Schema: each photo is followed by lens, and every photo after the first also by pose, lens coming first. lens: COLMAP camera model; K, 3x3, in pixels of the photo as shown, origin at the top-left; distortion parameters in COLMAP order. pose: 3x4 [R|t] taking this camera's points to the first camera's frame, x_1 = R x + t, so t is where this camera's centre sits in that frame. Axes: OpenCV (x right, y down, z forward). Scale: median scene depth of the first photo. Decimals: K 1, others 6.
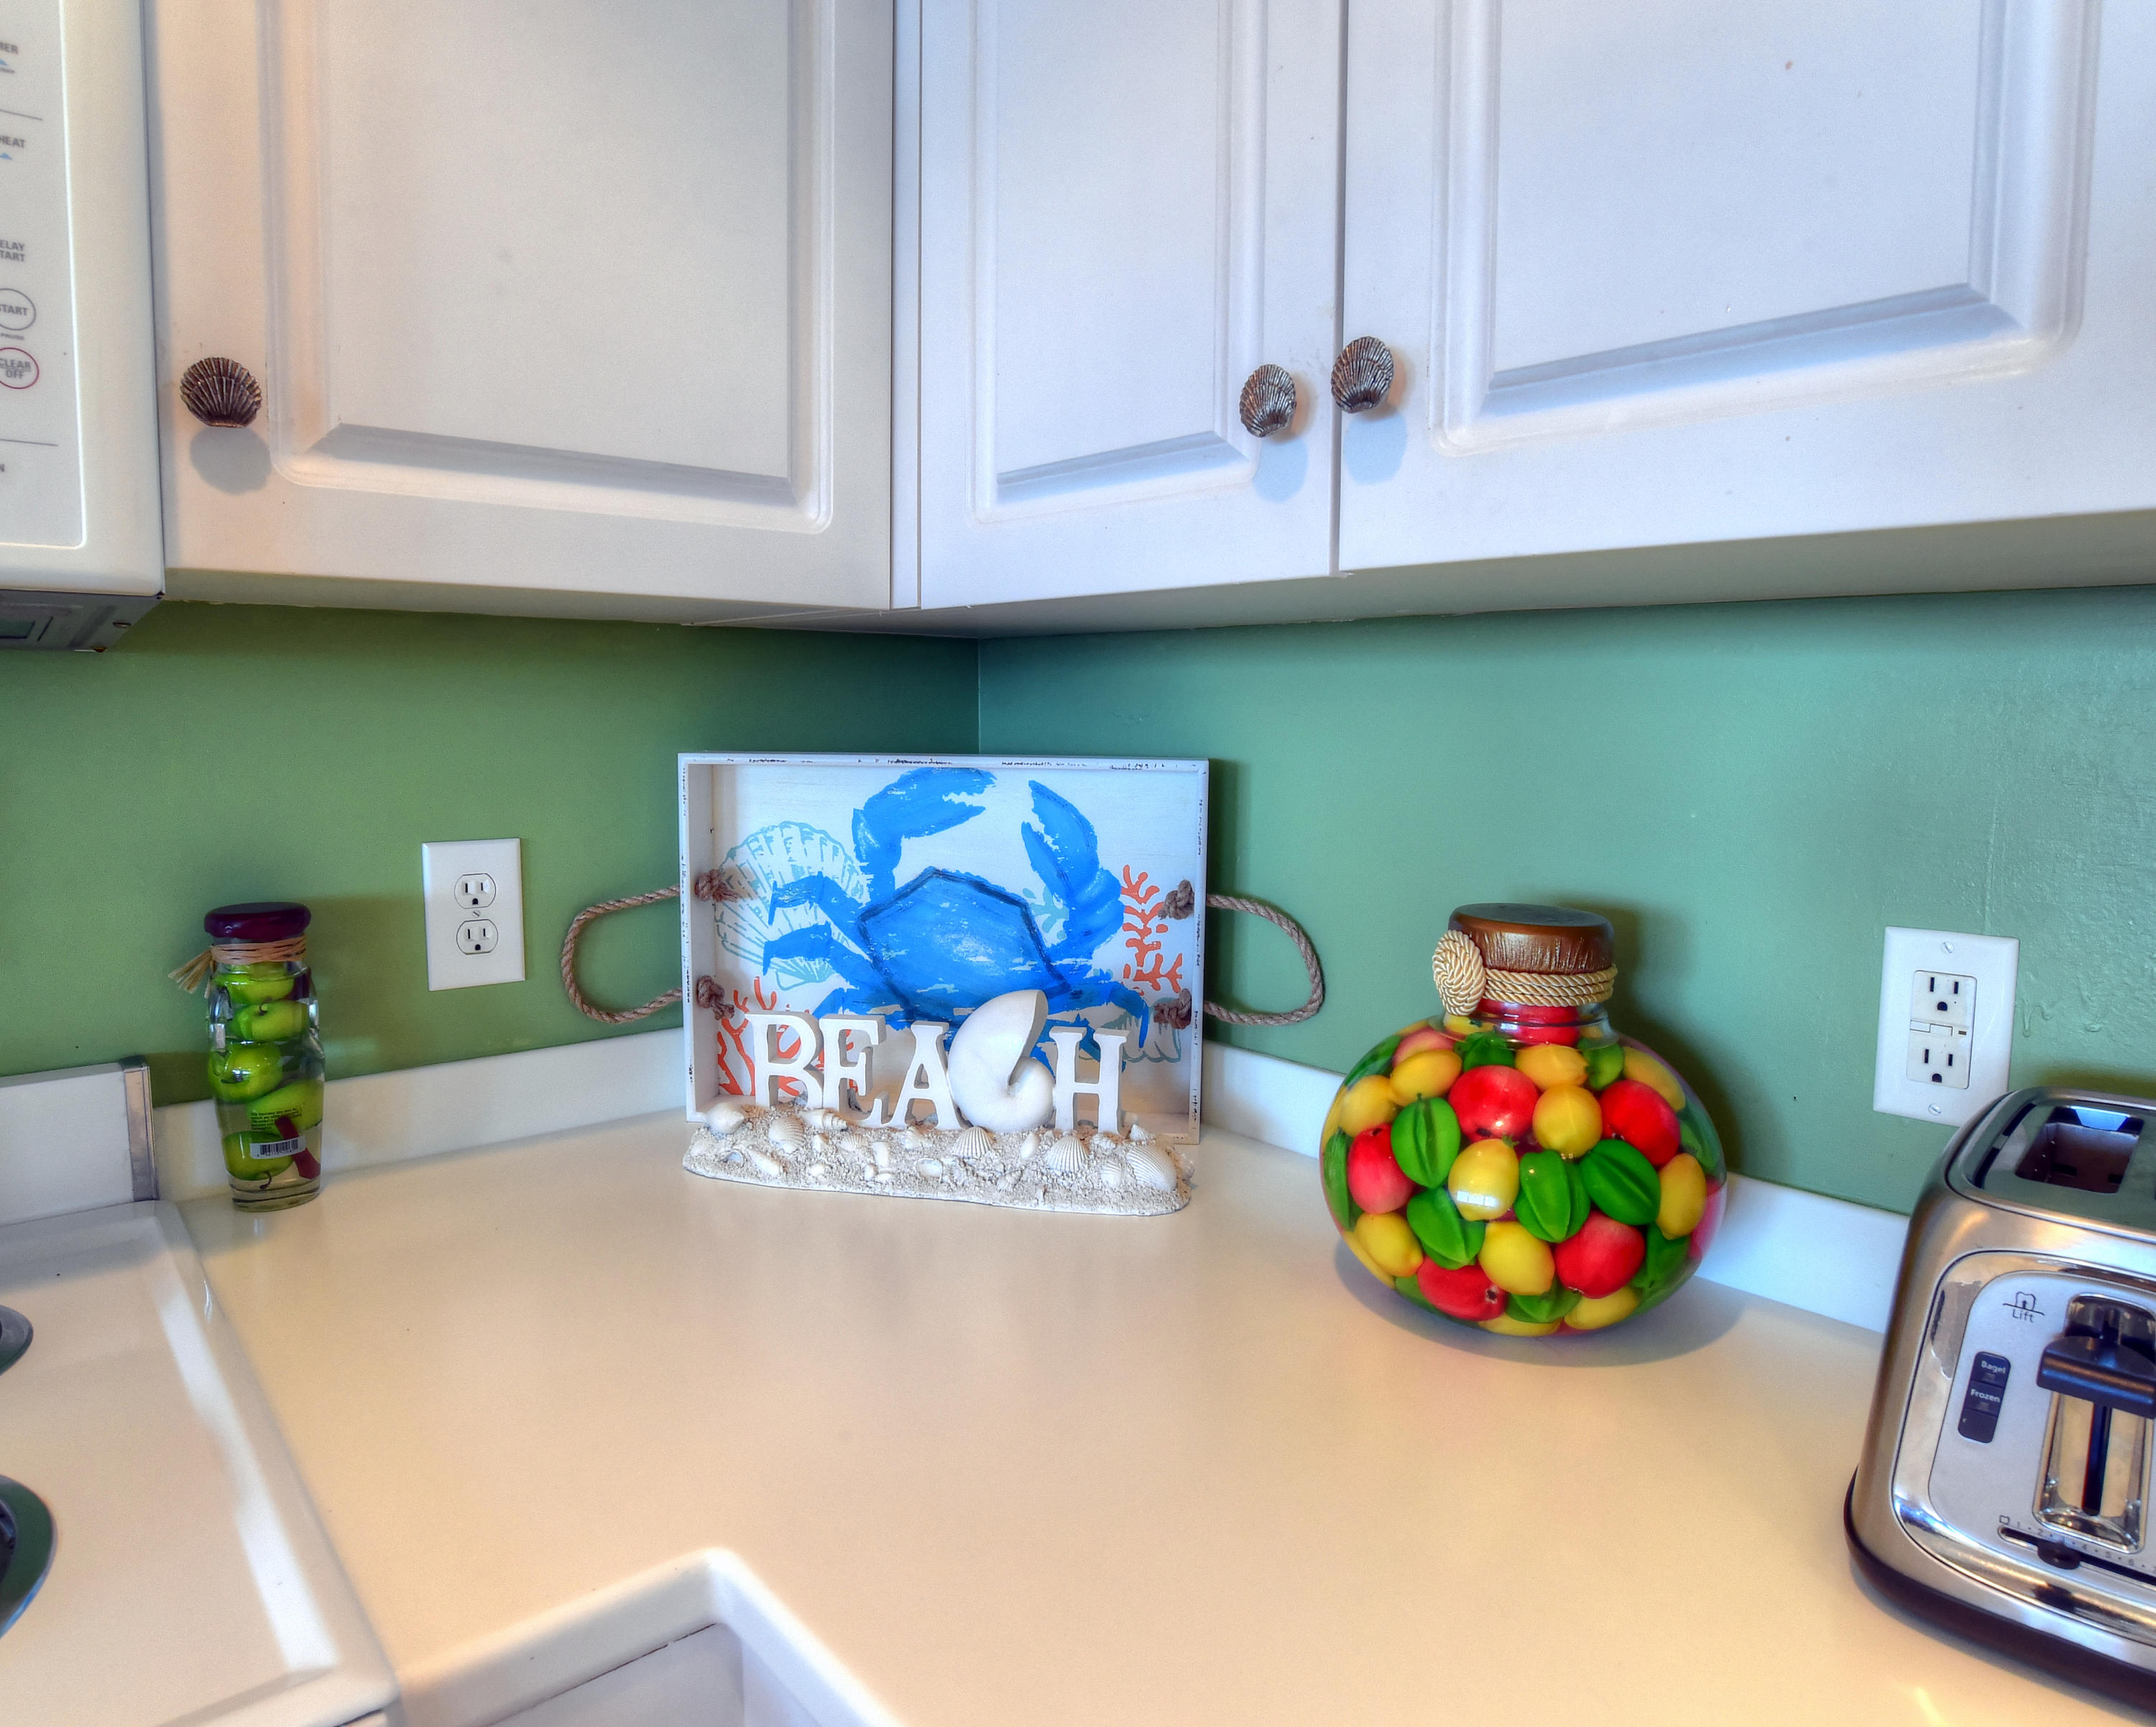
lens RADIAL K [[1324.2, 0, 1073.9], [0, 1324.2, 866.8], [0, 0, 1]] dist [-0.082355, 0.034993]
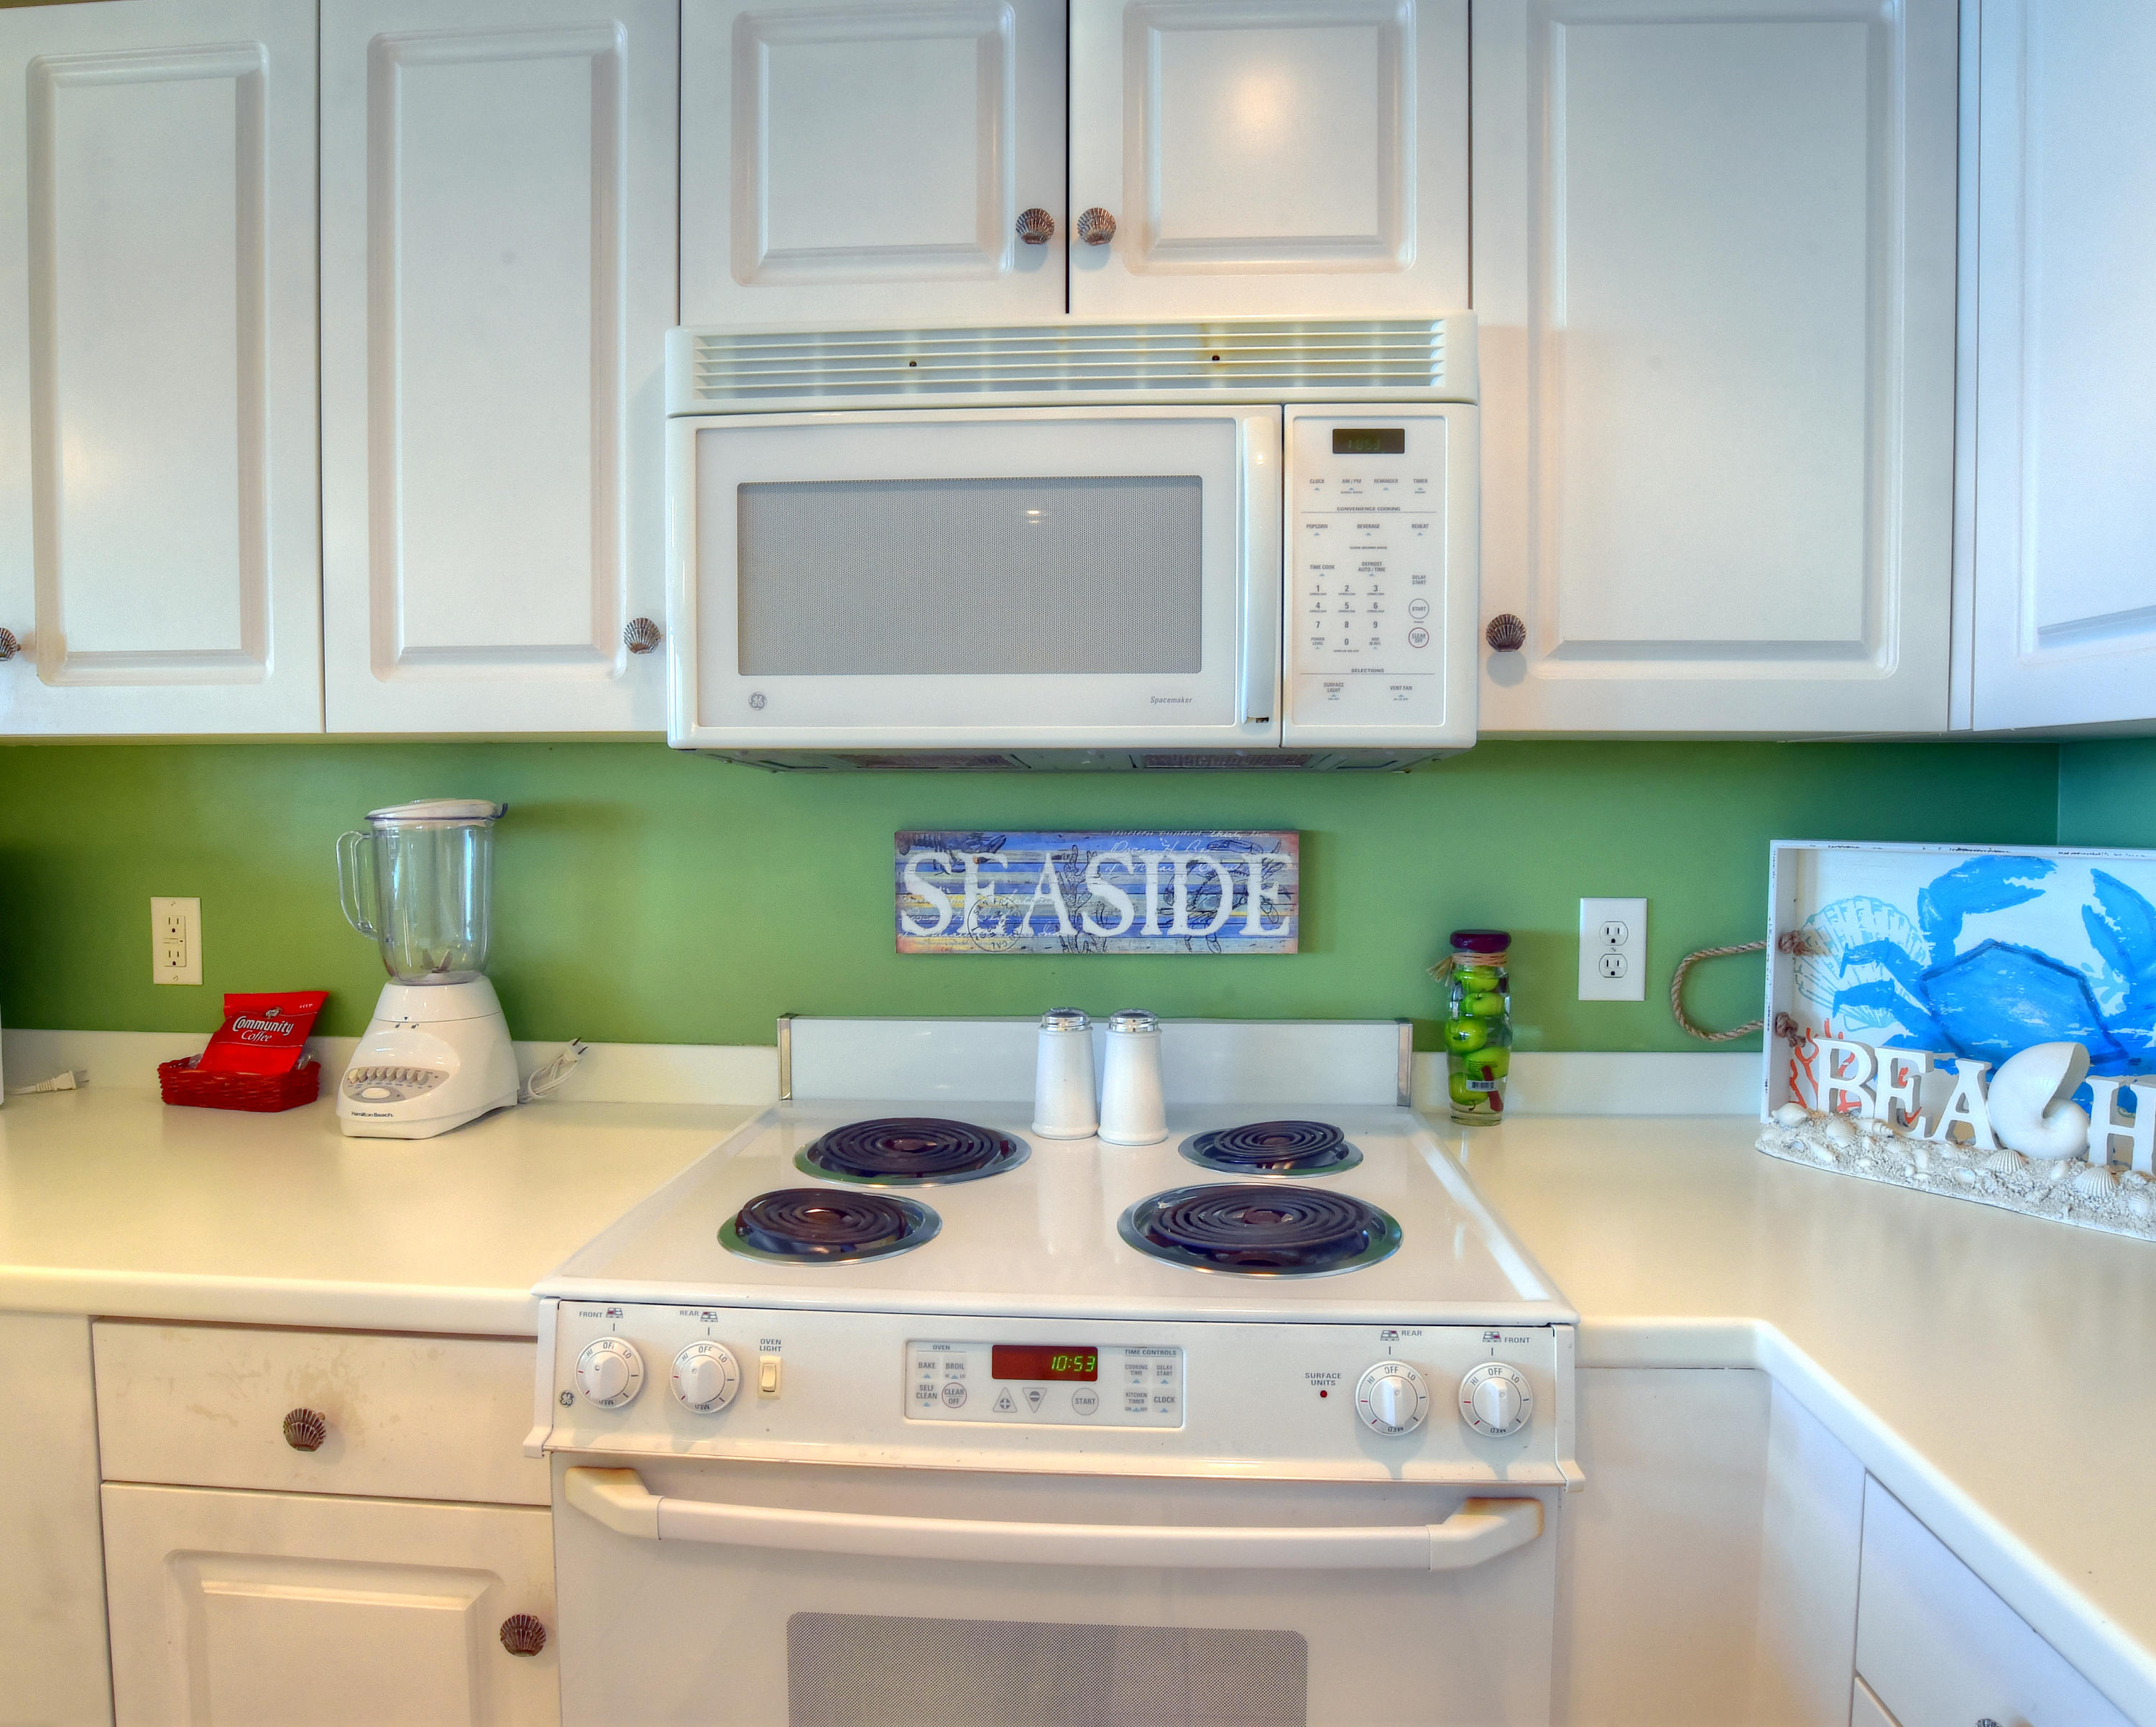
lens RADIAL K [[1324.2, 0, 1088.0], [0, 1324.2, 863.6], [0, 0, 1]] dist [-0.082355, 0.034993]
pose [[0.714216, 0.024794, -0.699486, 0.134850], [-0.073371, 0.996518, -0.039594, 0.043397], [0.696069, 0.079600, 0.713549, -0.449769]]
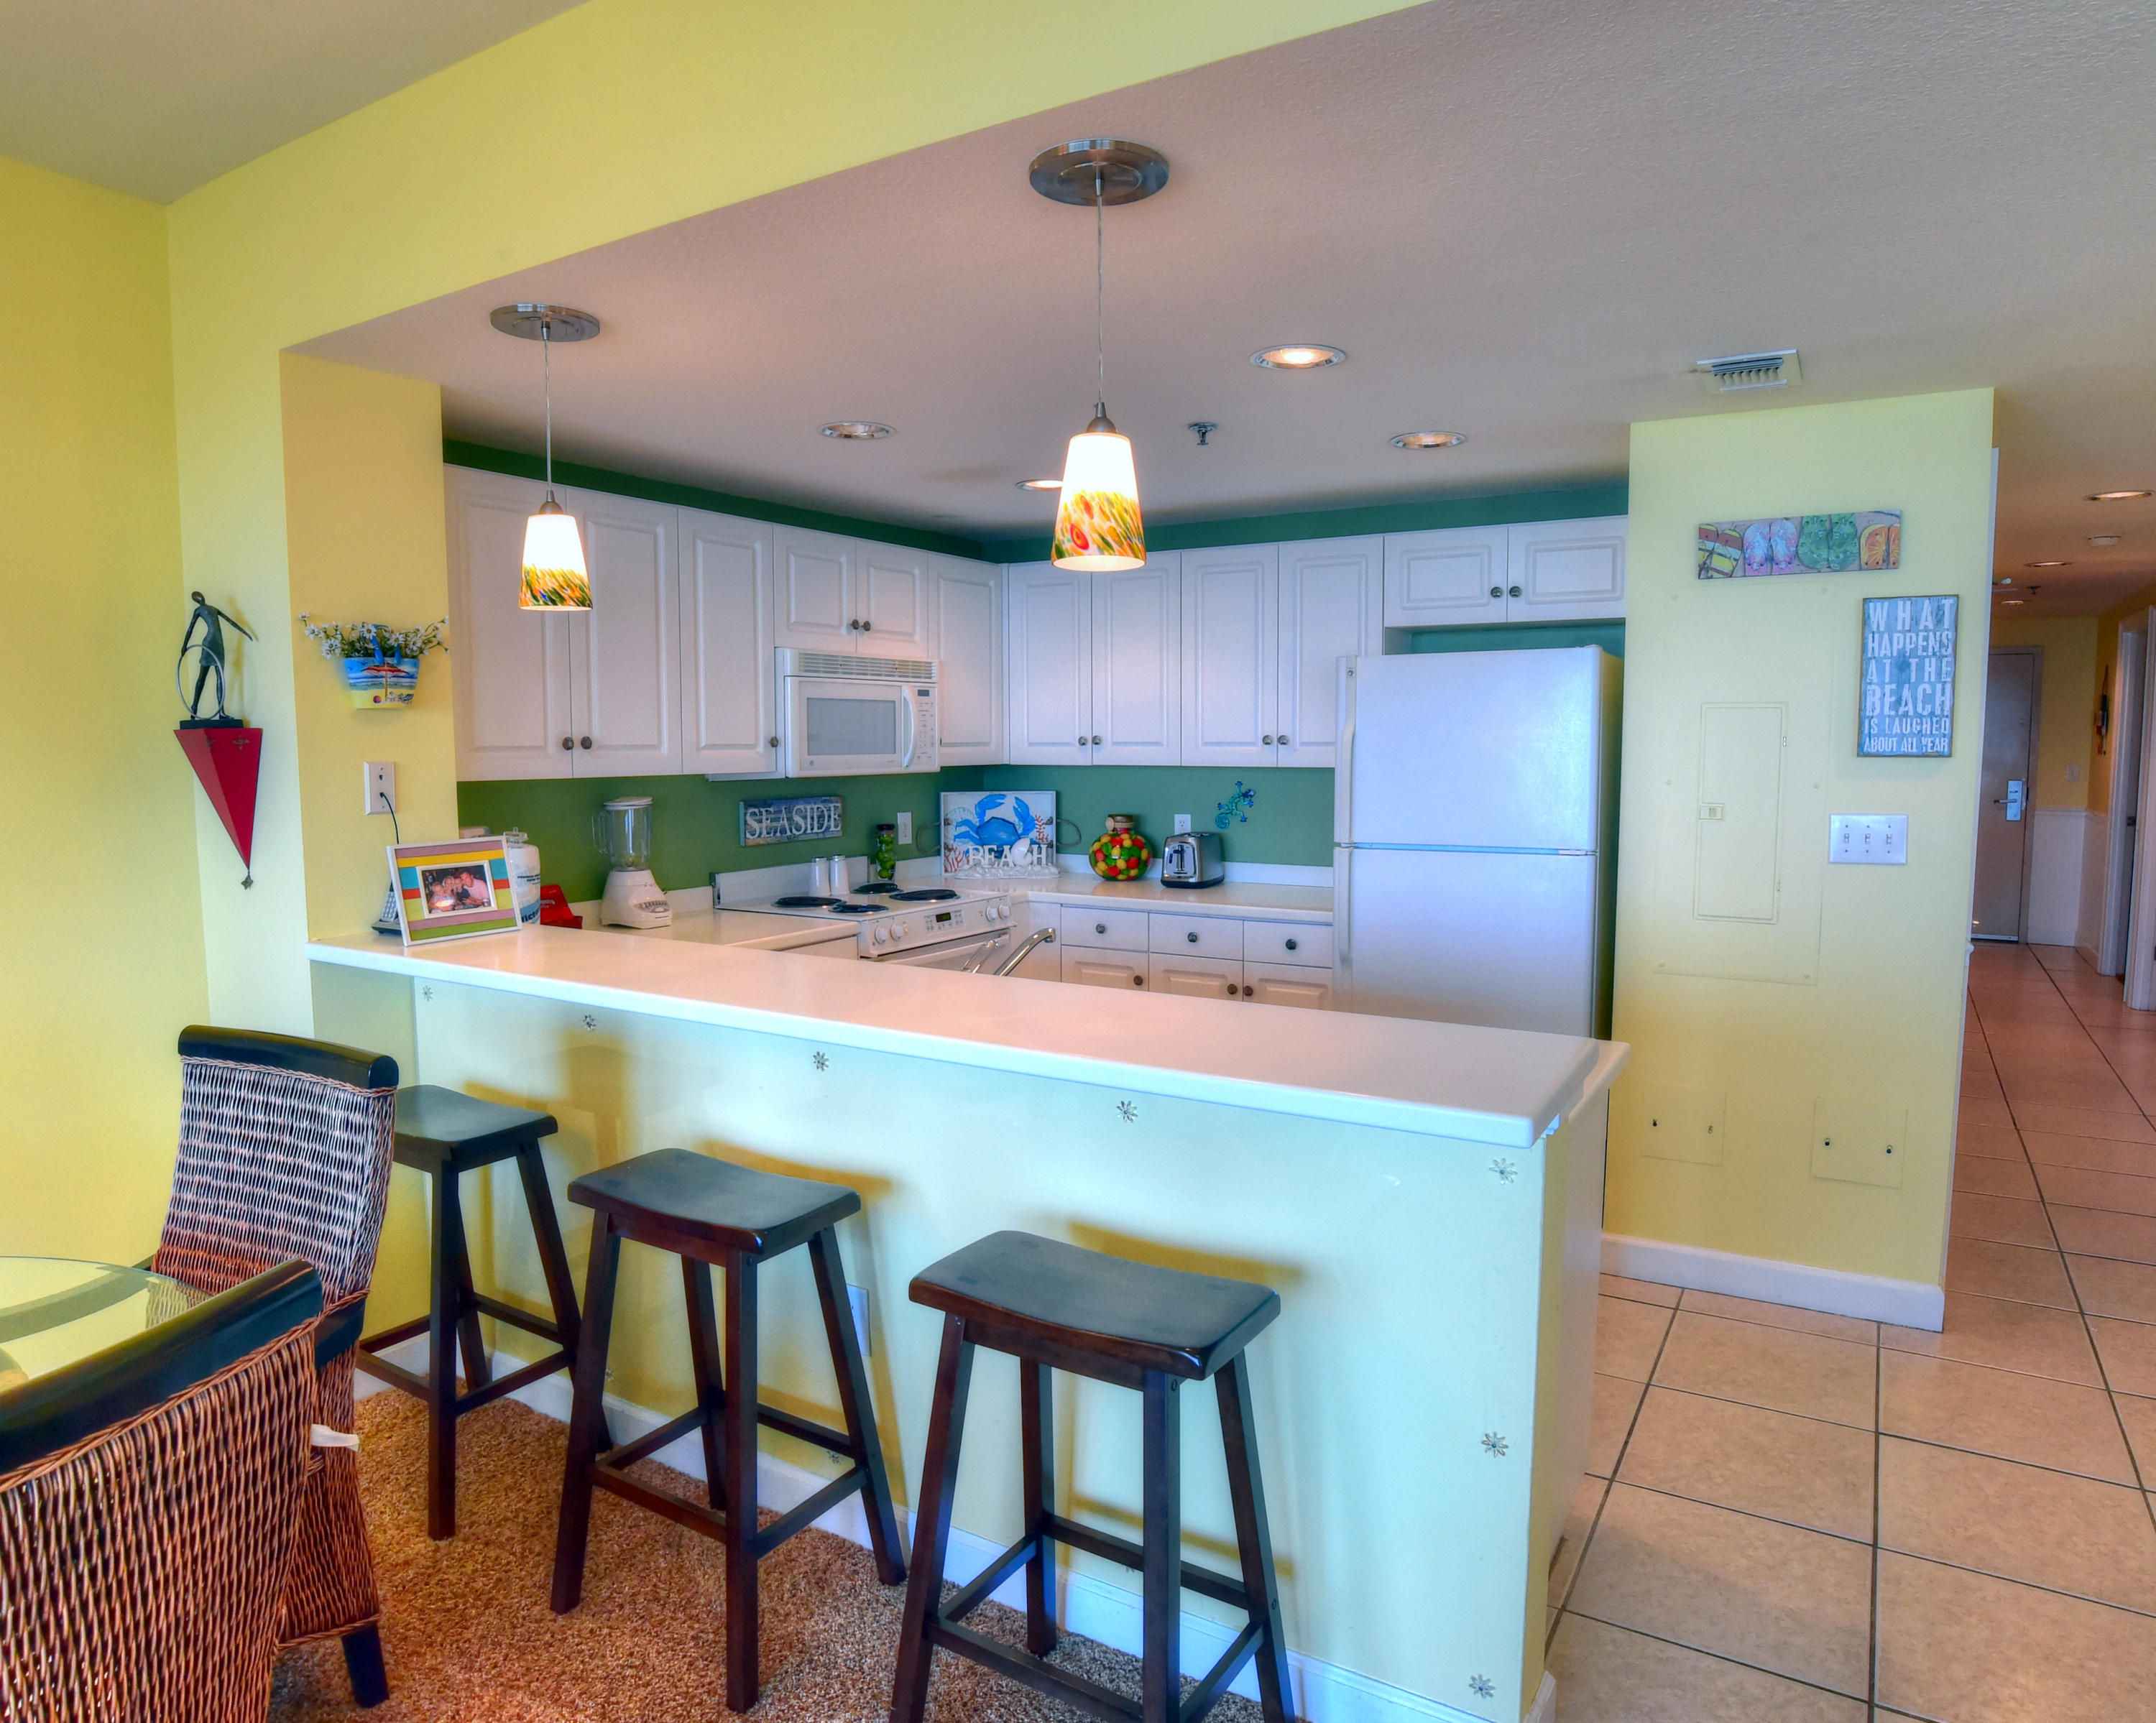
lens RADIAL K [[1324.0, 0, 1078.1], [0, 1324.0, 856.7], [0, 0, 1]] dist [-0.082355, 0.034993]
pose [[0.954749, -0.040589, 0.294631, -1.333422], [0.047724, 0.998715, -0.017062, 0.260931], [-0.293560, 0.030350, 0.955459, -3.863856]]
